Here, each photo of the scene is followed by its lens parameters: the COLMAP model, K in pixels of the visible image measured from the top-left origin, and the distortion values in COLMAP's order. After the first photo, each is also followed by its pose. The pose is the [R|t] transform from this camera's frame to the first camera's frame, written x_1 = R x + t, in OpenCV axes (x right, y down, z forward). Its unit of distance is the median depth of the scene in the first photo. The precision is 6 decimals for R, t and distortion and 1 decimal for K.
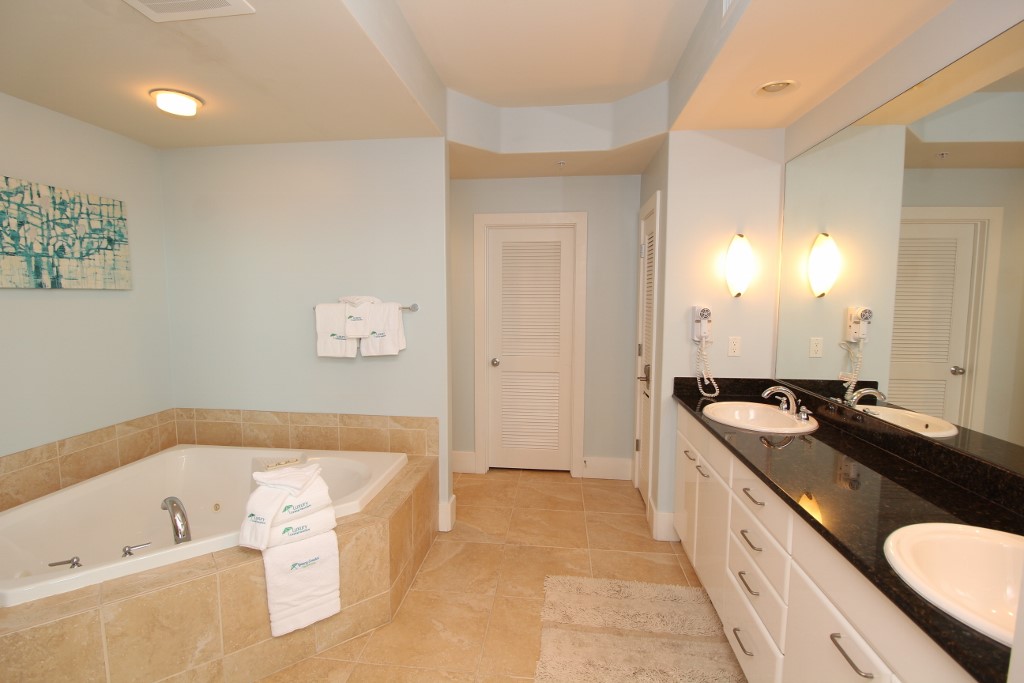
lens RADIAL K [[467.9, 0, 510.7], [0, 467.9, 339.9], [0, 0, 1]] dist [0.000813, -0.000316]
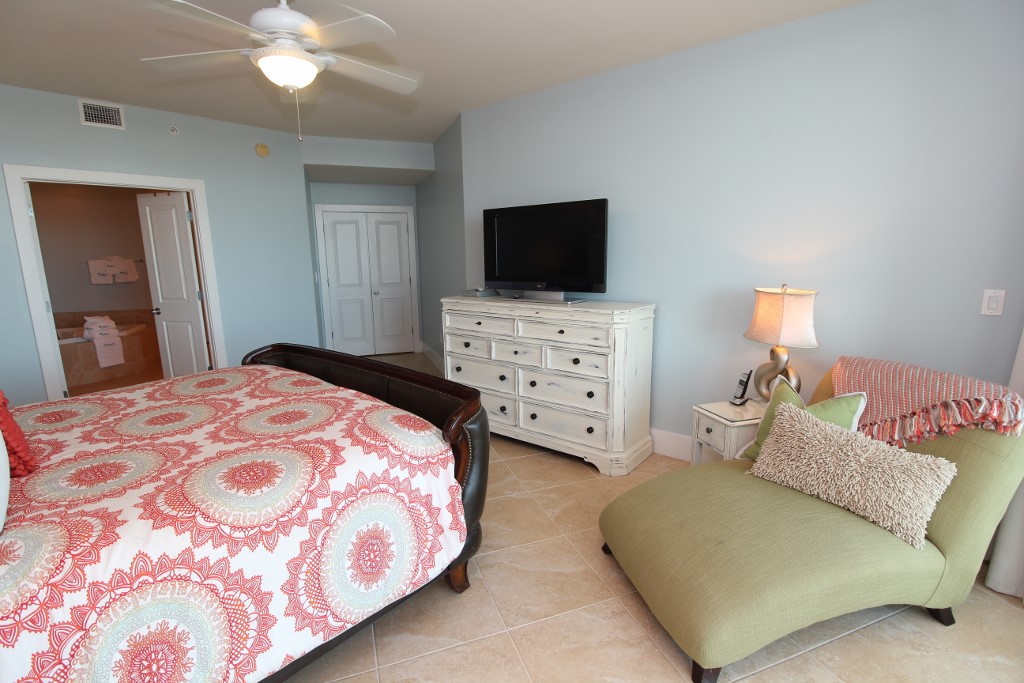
lens RADIAL K [[489.3, 0, 503.3], [0, 489.3, 351.9], [0, 0, 1]] dist [-0.002071, -0.000490]
pose [[0.912610, -0.094343, 0.397797, 0.616817], [0.047452, 0.990877, 0.126139, 0.225252], [-0.406069, -0.096240, 0.908761, -2.838590]]
